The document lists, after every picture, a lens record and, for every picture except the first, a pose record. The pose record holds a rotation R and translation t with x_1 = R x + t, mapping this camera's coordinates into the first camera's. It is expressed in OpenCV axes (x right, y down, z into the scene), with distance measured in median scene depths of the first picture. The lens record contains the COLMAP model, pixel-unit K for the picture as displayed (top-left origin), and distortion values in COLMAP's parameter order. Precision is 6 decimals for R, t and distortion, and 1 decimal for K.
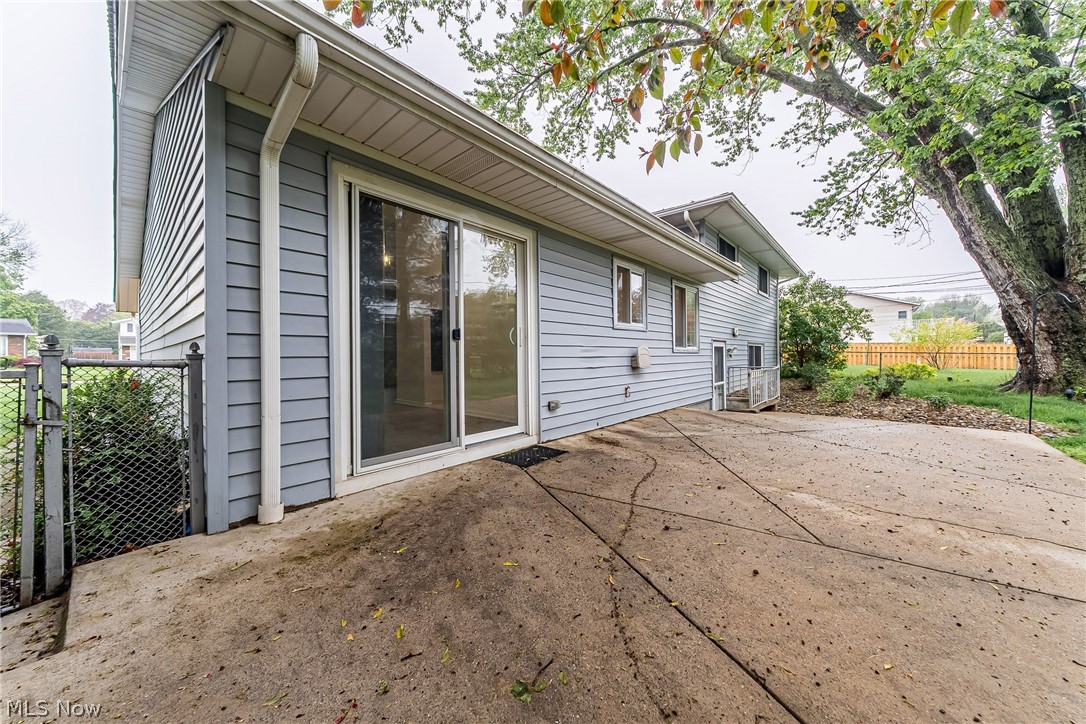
lens RADIAL K [[373.7, 0, 545.5], [0, 373.7, 356.5], [0, 0, 1]] dist [-0.000309, -0.000031]
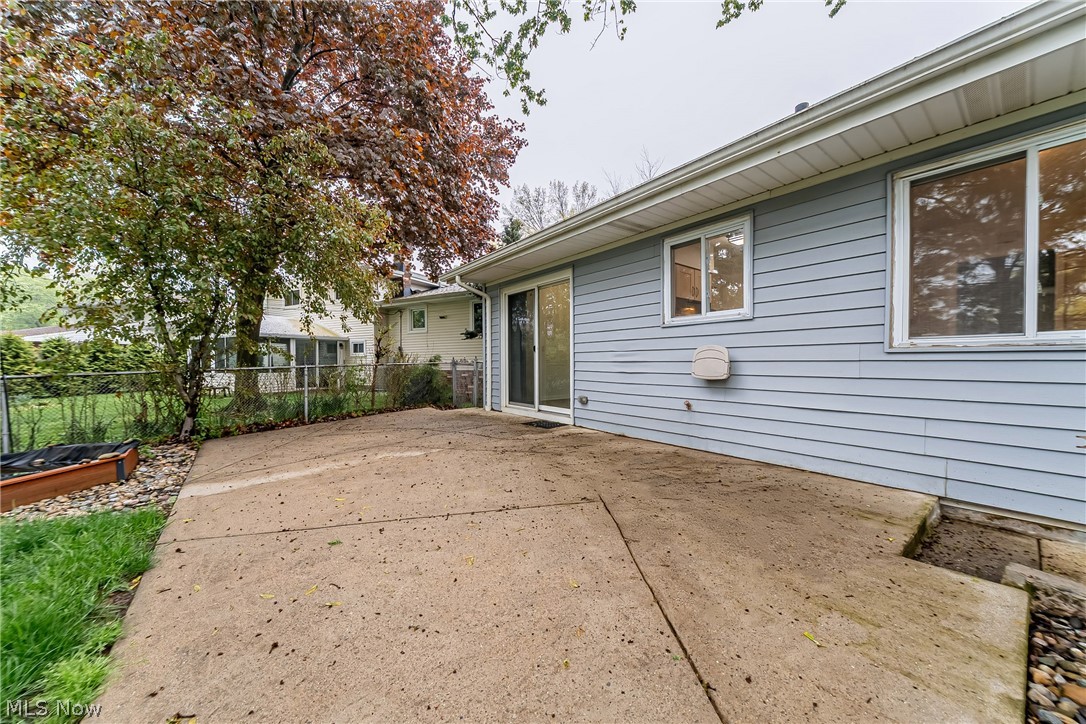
lens RADIAL K [[387.2, 0, 546.6], [0, 387.2, 368.4], [0, 0, 1]] dist [-0.001930, -0.000149]
pose [[-0.180736, 0.023184, -0.983258, 1.708880], [-0.000621, 0.999719, 0.023686, -0.007090], [0.983531, 0.004891, -0.180671, 1.445561]]
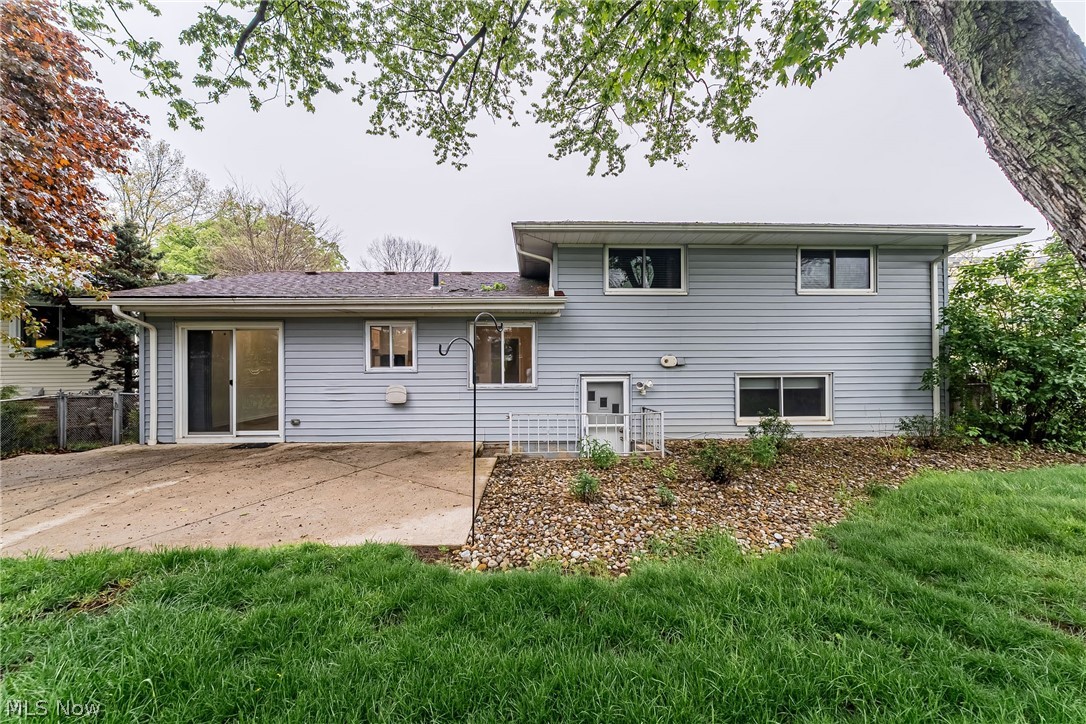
lens RADIAL K [[375.9, 0, 543.8], [0, 375.9, 366.3], [0, 0, 1]] dist [0.000443, 0.000072]
pose [[0.680414, 0.004226, -0.732816, 2.632234], [-0.005218, 0.999986, 0.000922, -0.166969], [0.732809, 0.003197, 0.680427, 0.865717]]
